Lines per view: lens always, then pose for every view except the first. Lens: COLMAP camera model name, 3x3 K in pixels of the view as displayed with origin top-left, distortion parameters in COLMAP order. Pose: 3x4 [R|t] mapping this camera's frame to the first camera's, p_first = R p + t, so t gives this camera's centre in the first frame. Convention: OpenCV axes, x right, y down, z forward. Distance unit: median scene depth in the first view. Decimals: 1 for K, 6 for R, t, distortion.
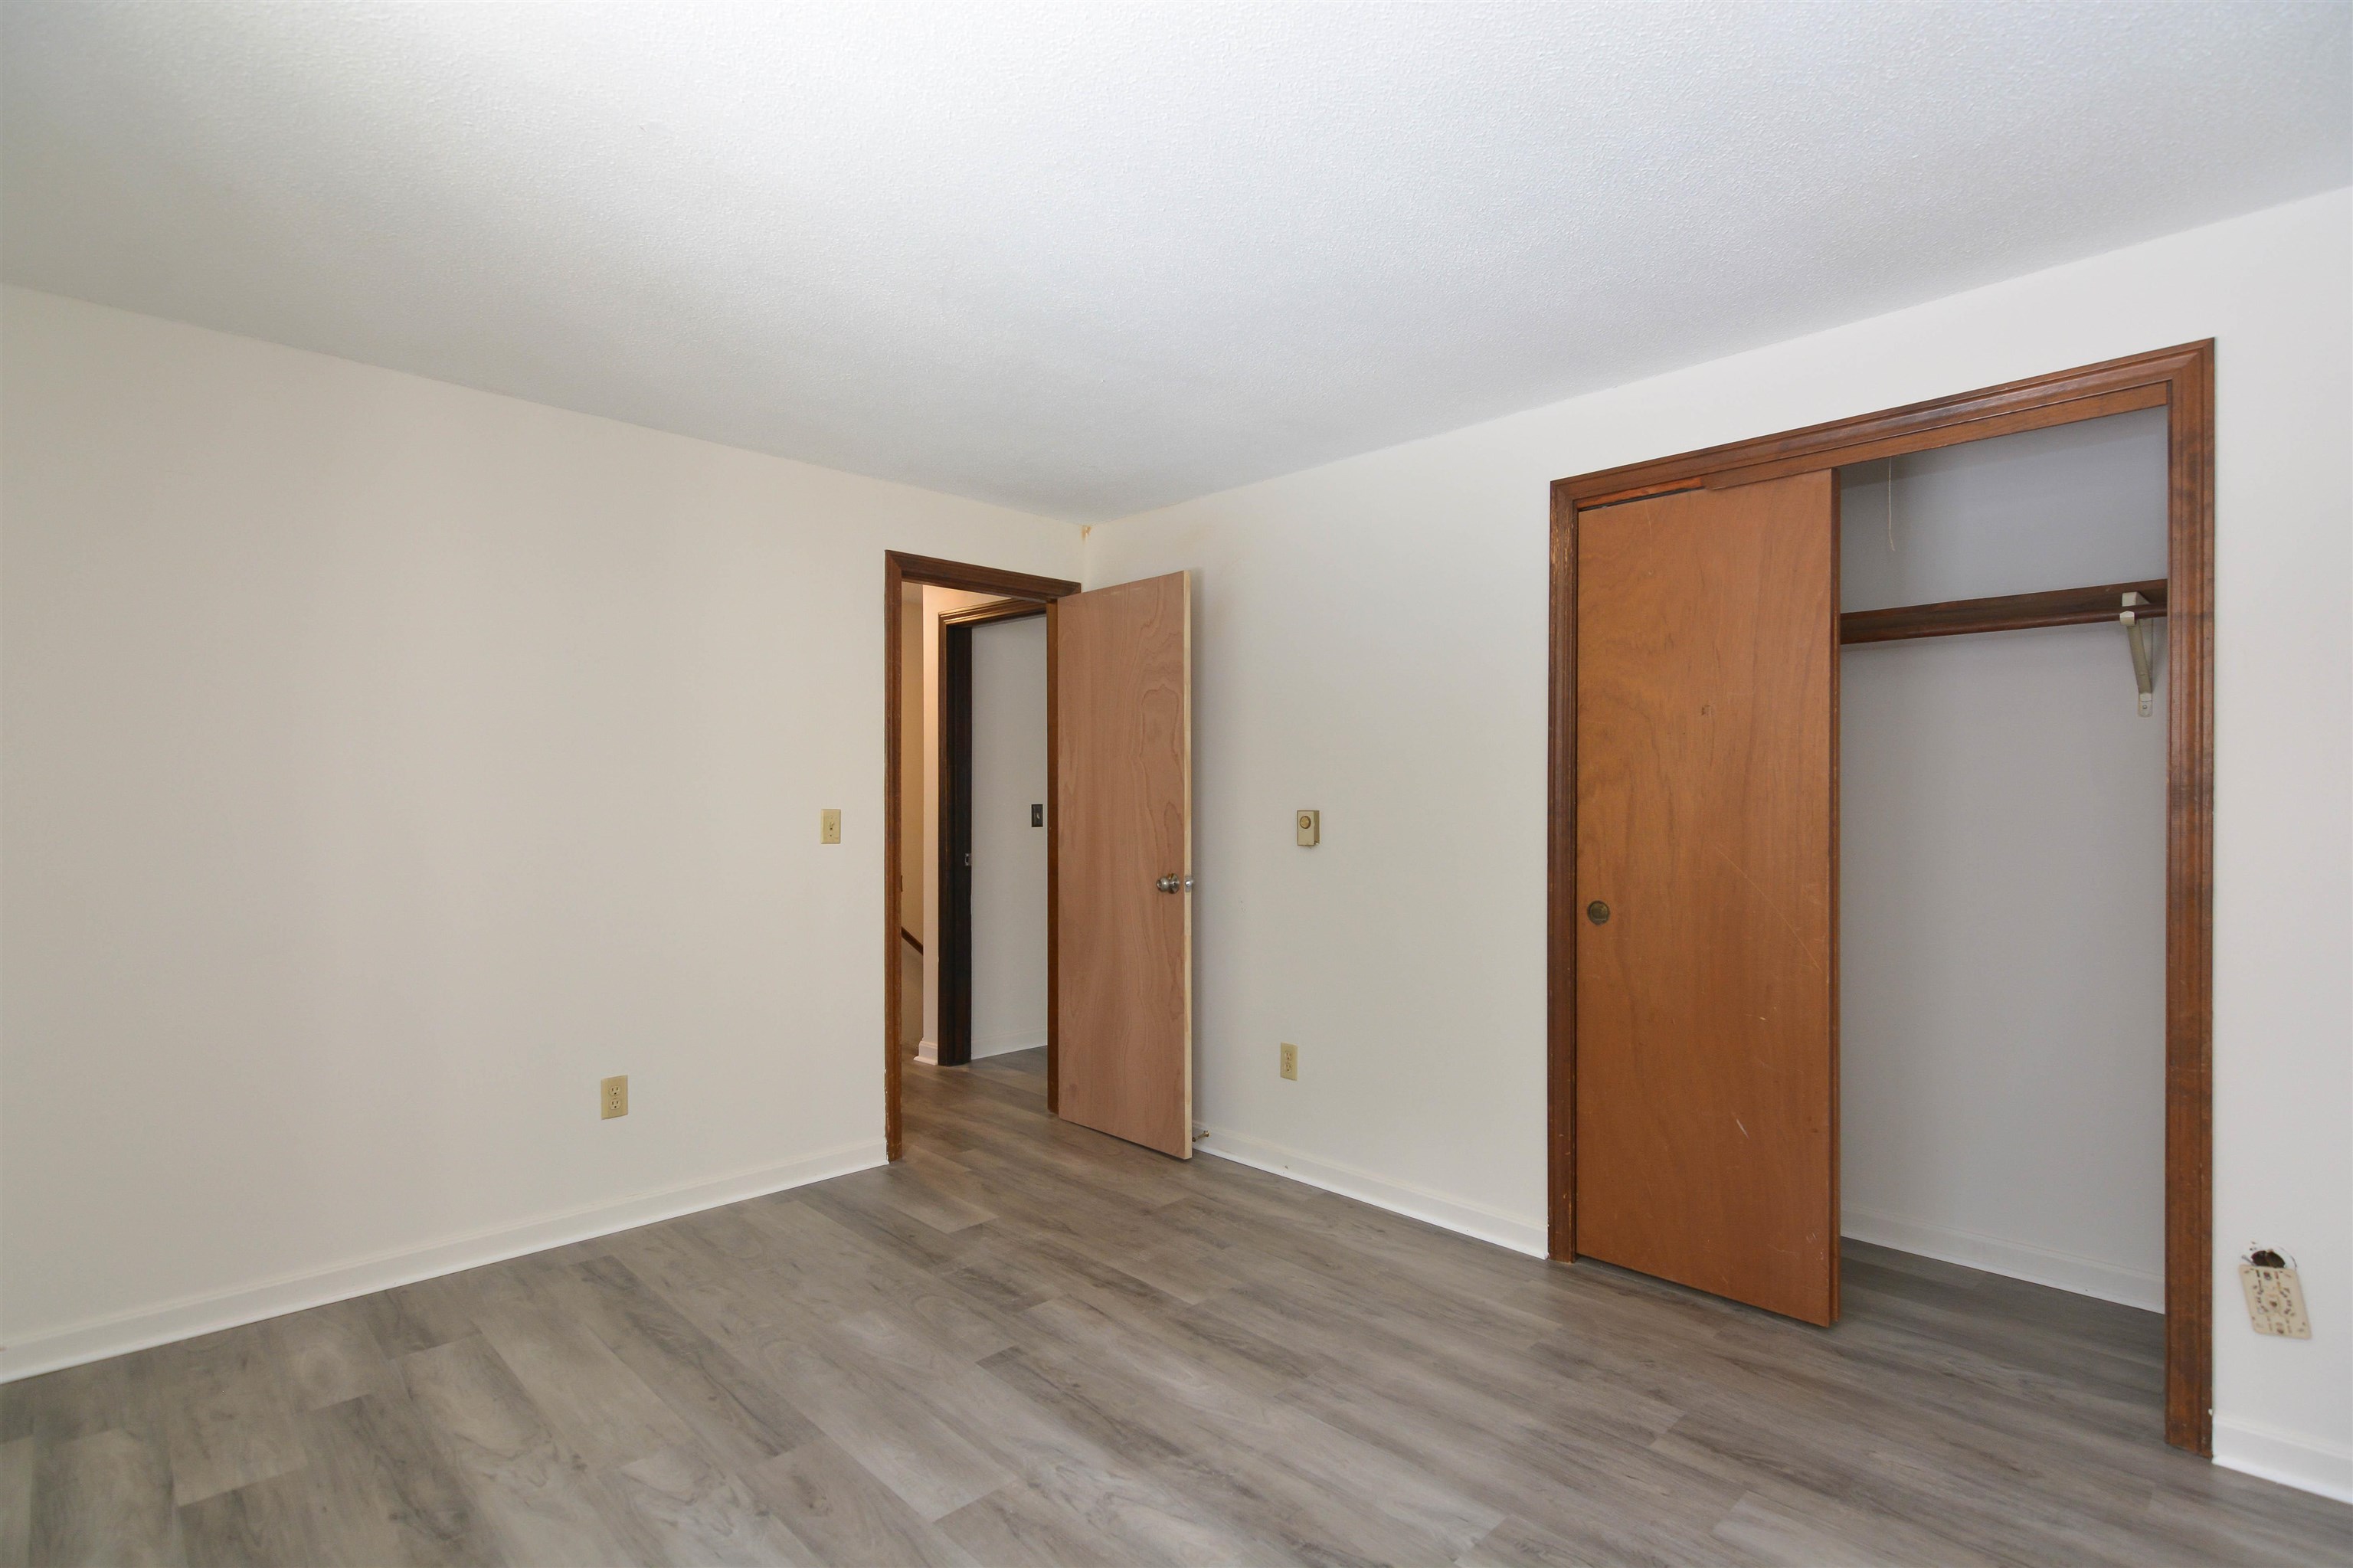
lens RADIAL K [[1138.9, 0, 1182.9], [0, 1138.9, 791.6], [0, 0, 1]] dist [0.020922, -0.010339]
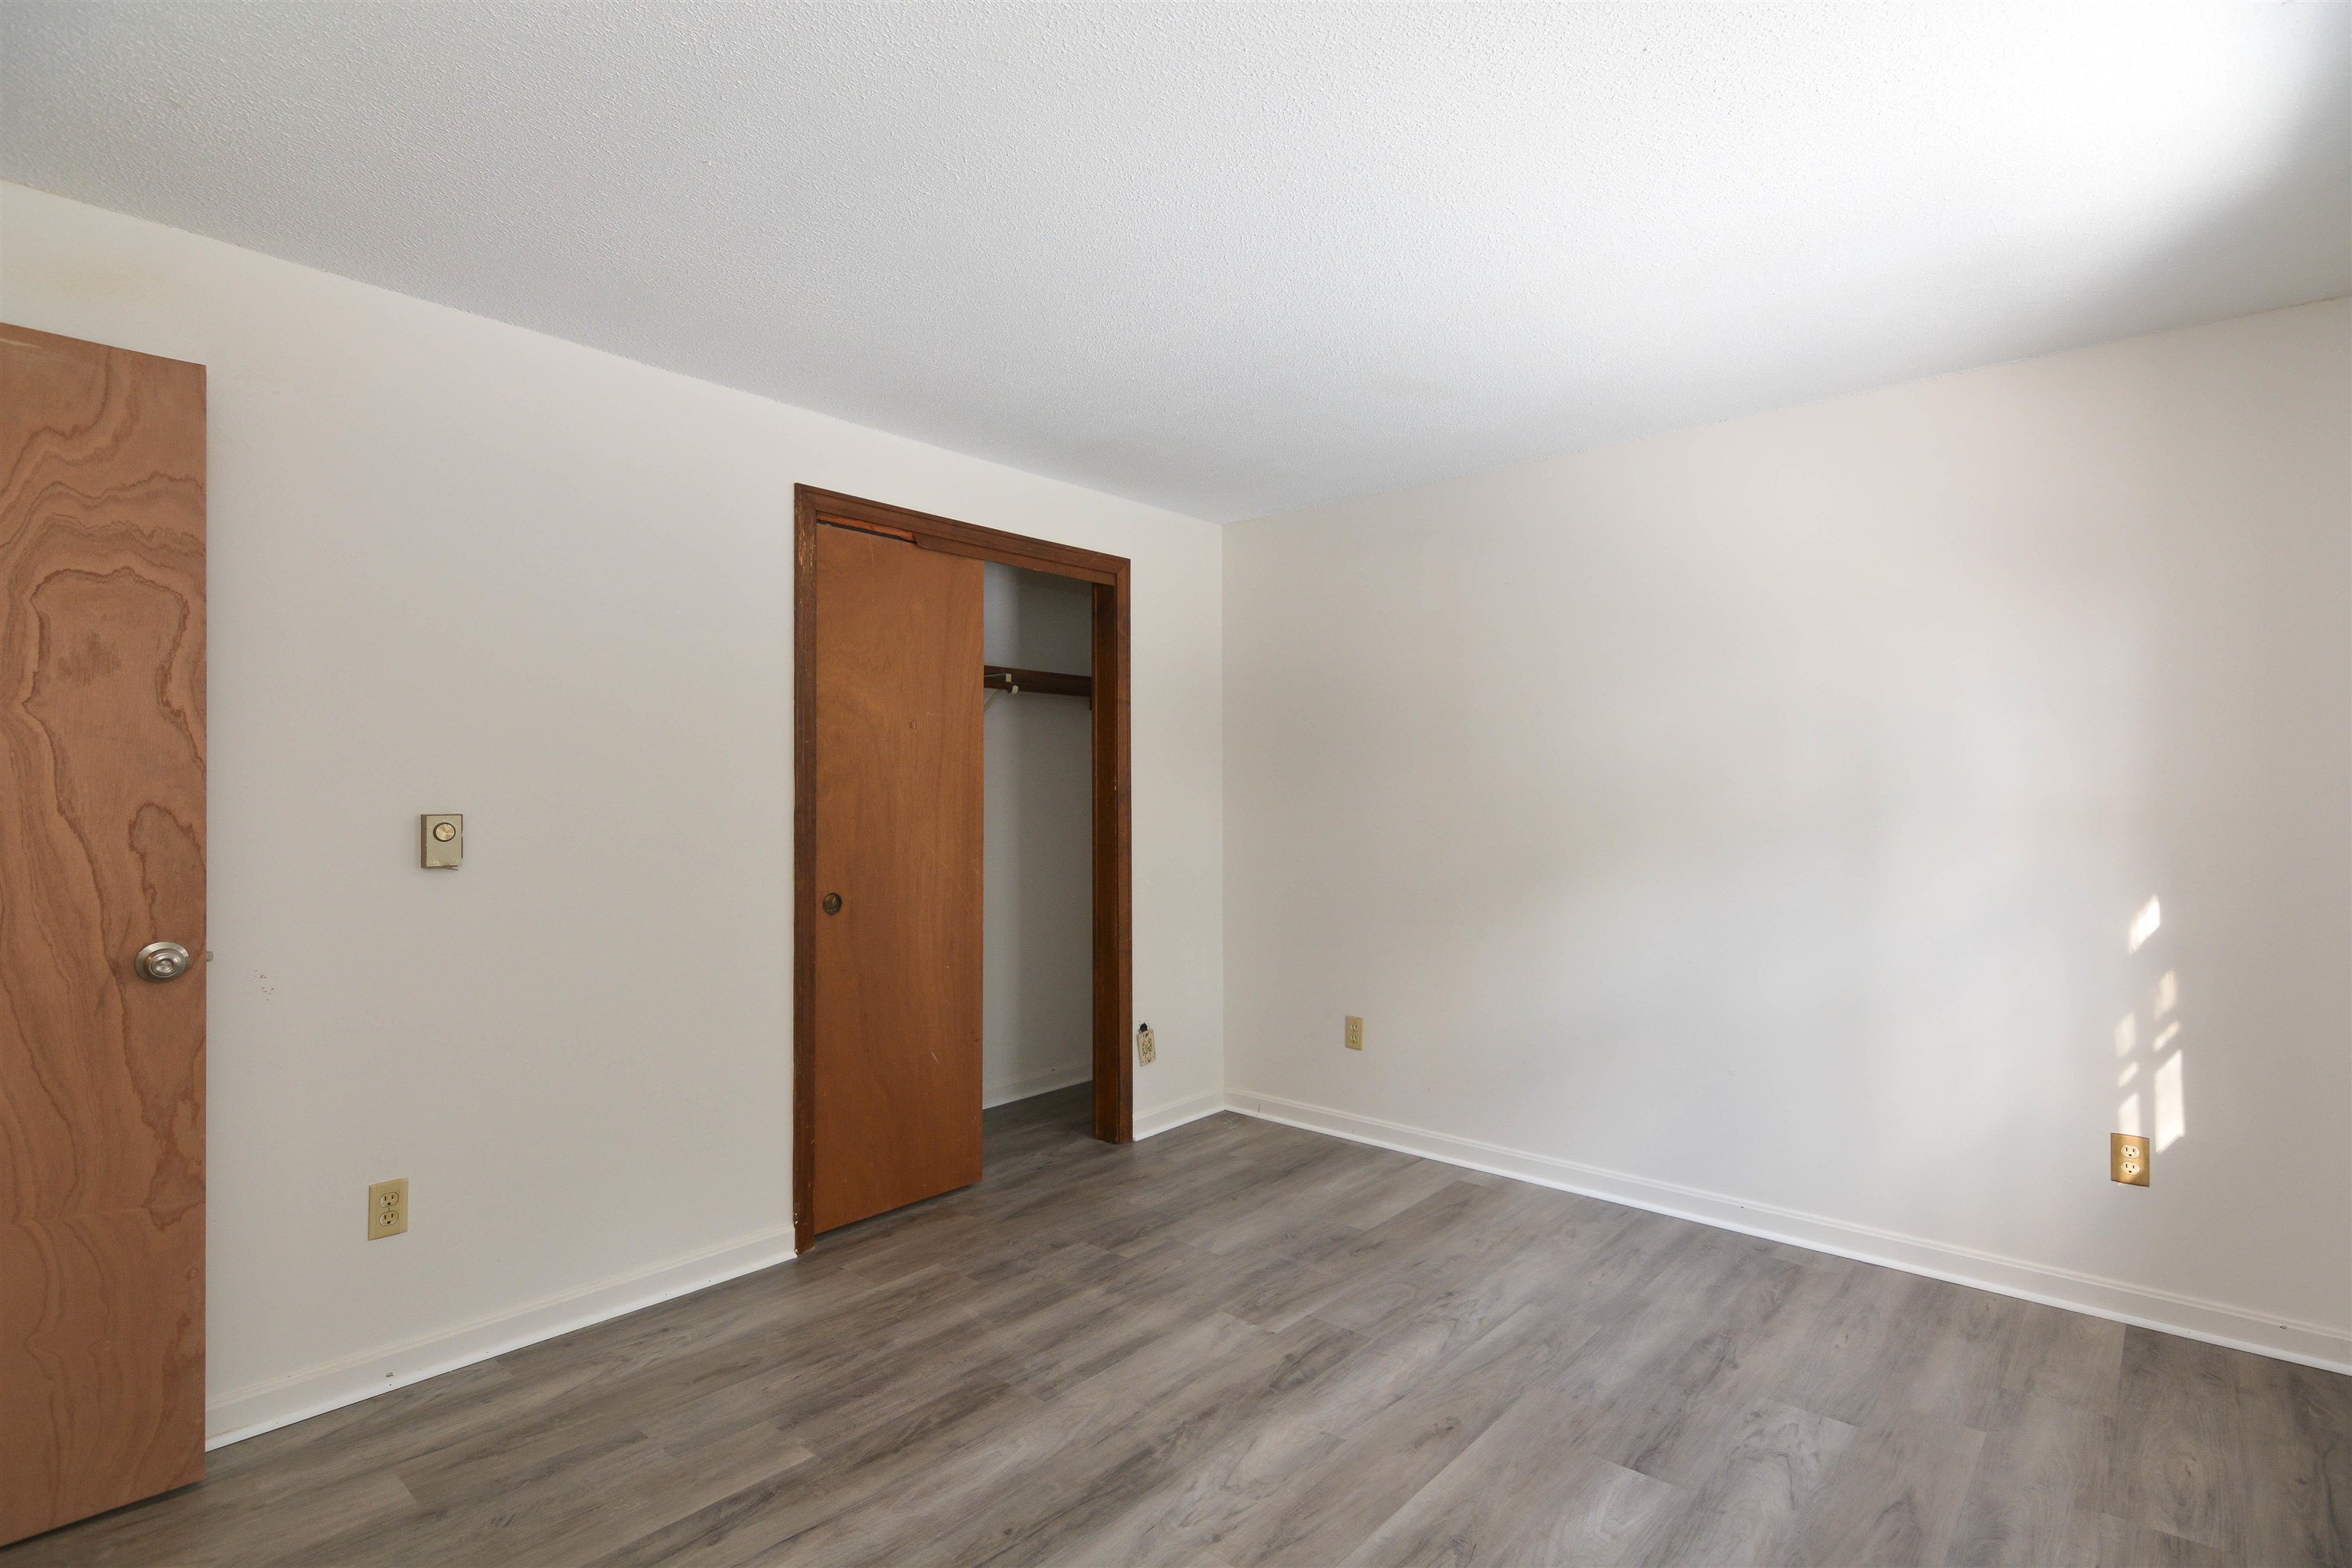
lens RADIAL K [[1138.4, 0, 1182.4], [0, 1138.4, 791.6], [0, 0, 1]] dist [0.020922, -0.010339]
pose [[-0.073281, 0.004829, 0.997300, -0.926052], [-0.006890, 0.999962, -0.005348, 0.005348], [-0.997288, -0.007264, -0.073245, 0.964444]]
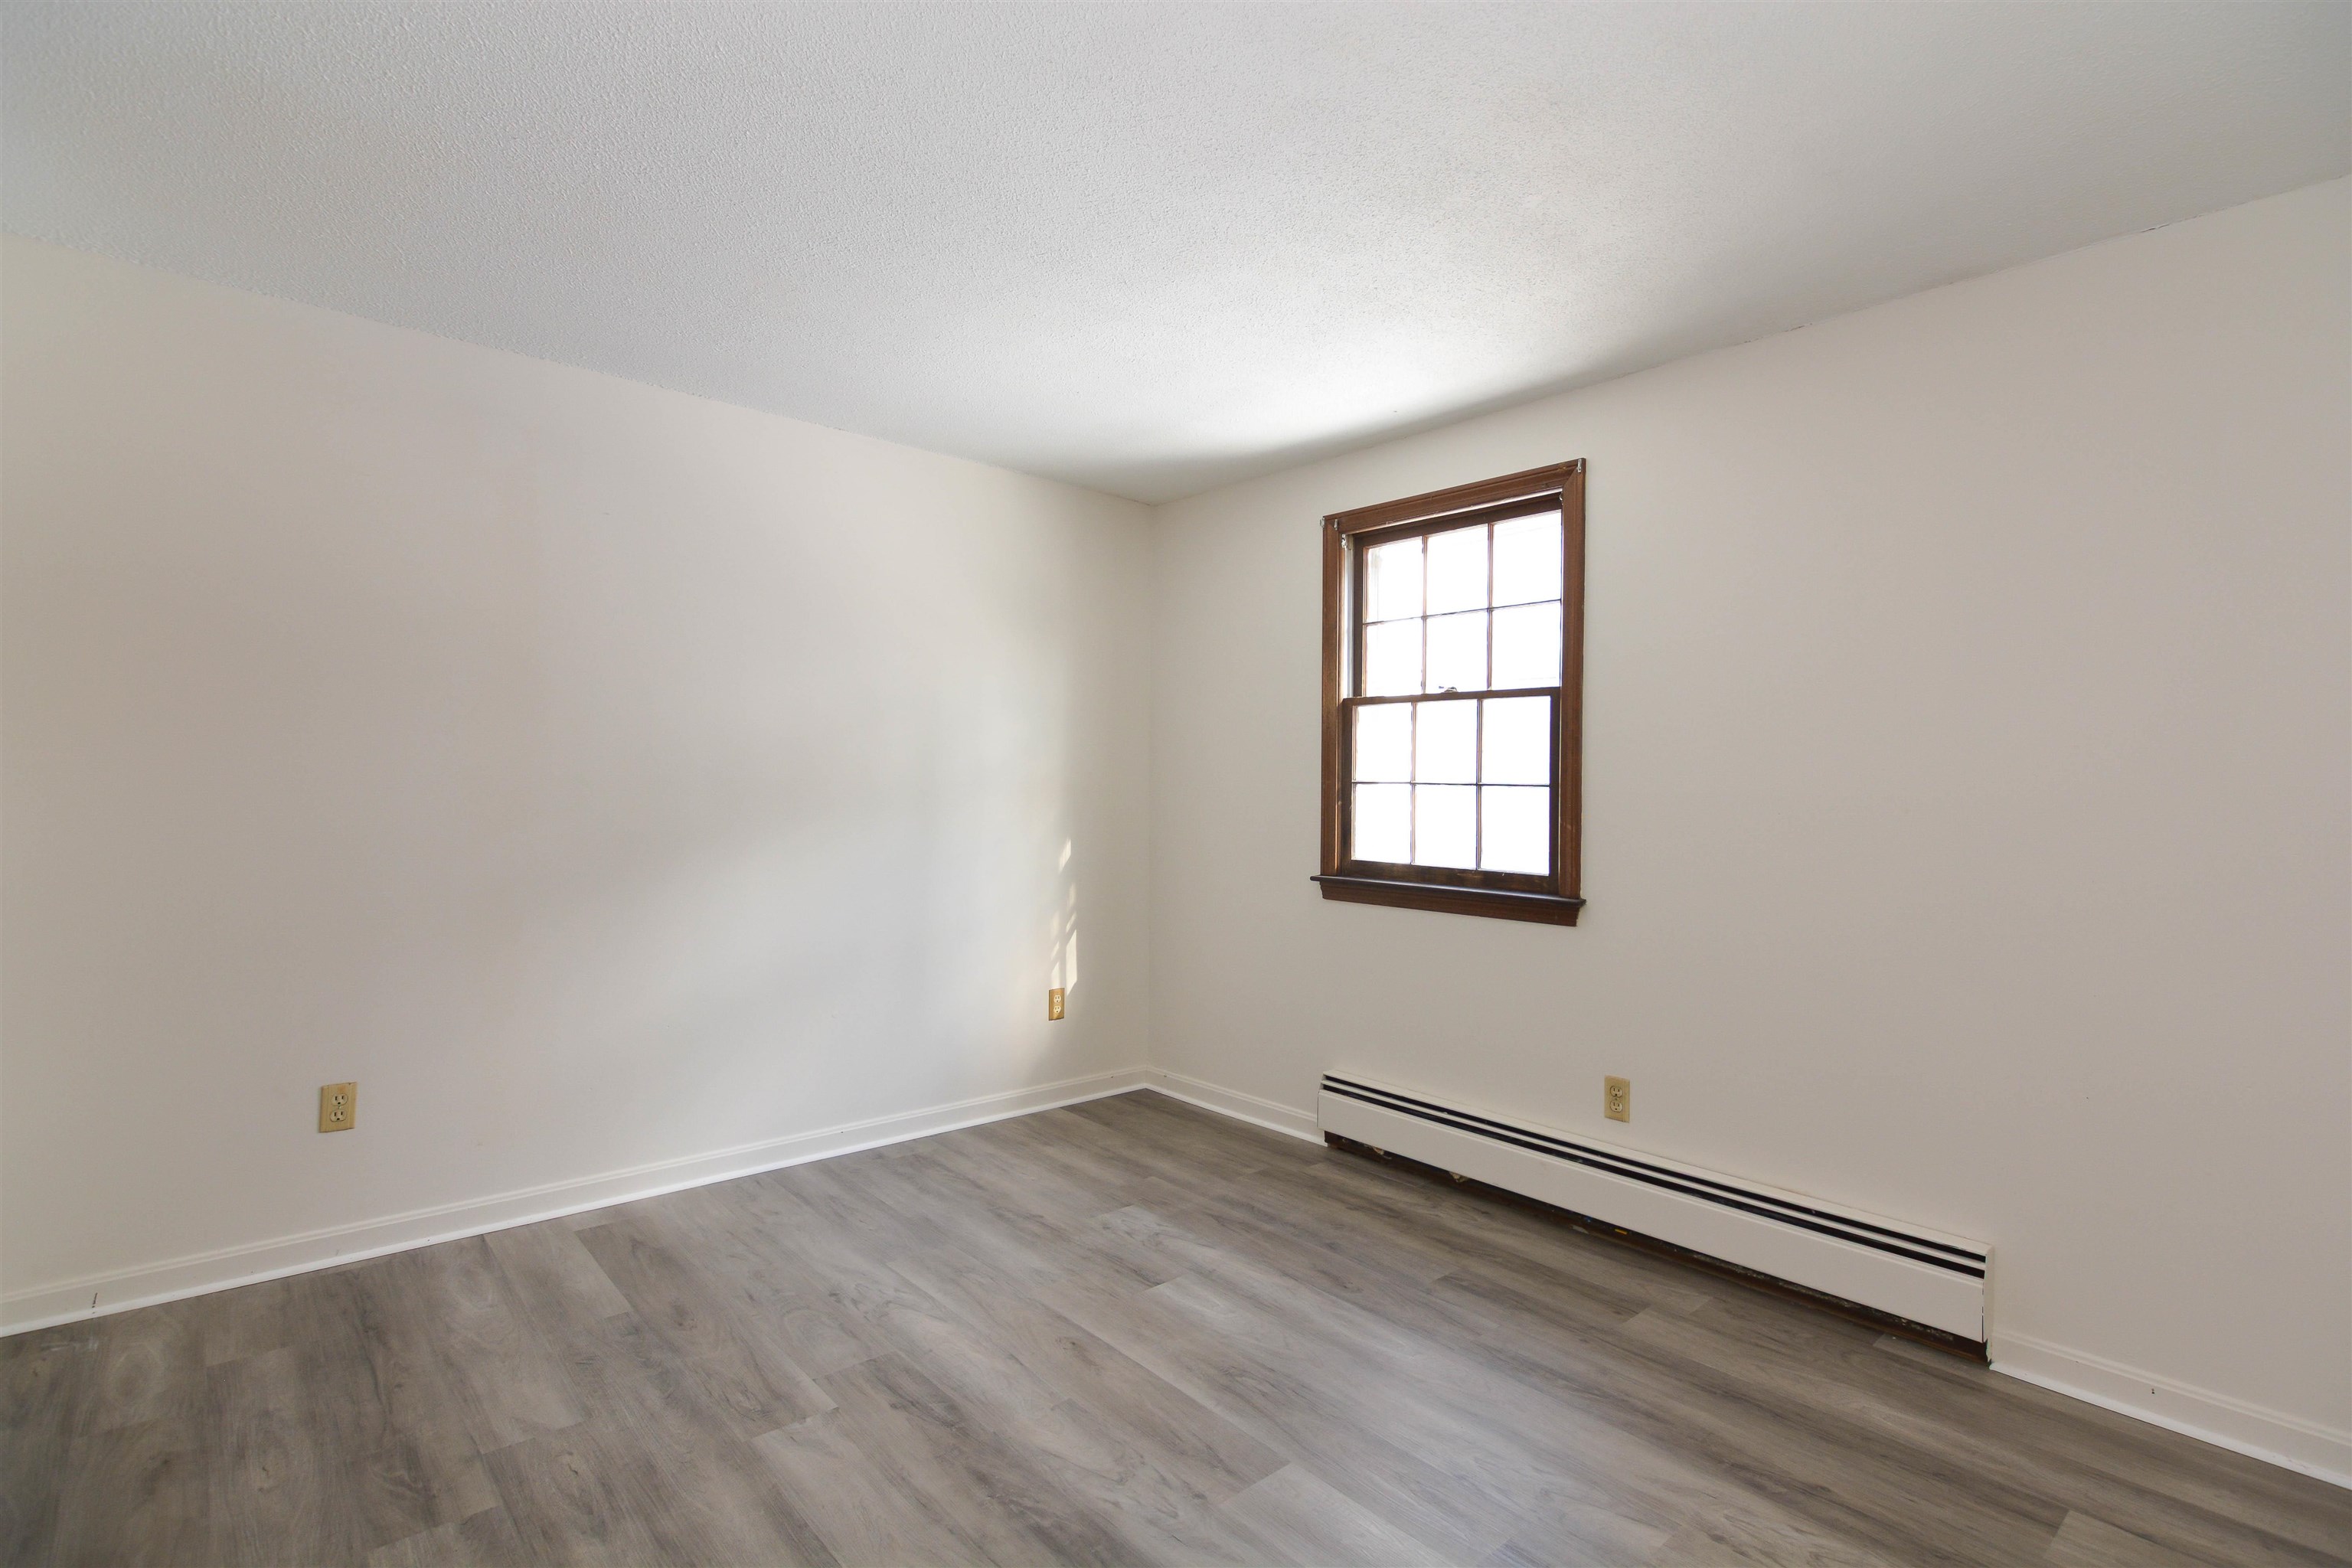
lens RADIAL K [[1113.4, 0, 1182.0], [0, 1113.4, 779.5], [0, 0, 1]] dist [0.013682, -0.007722]
pose [[-0.998470, -0.016829, 0.052676, -0.134926], [-0.017521, 0.999766, -0.012712, 0.022423], [-0.052449, -0.013616, -0.998531, 1.692752]]
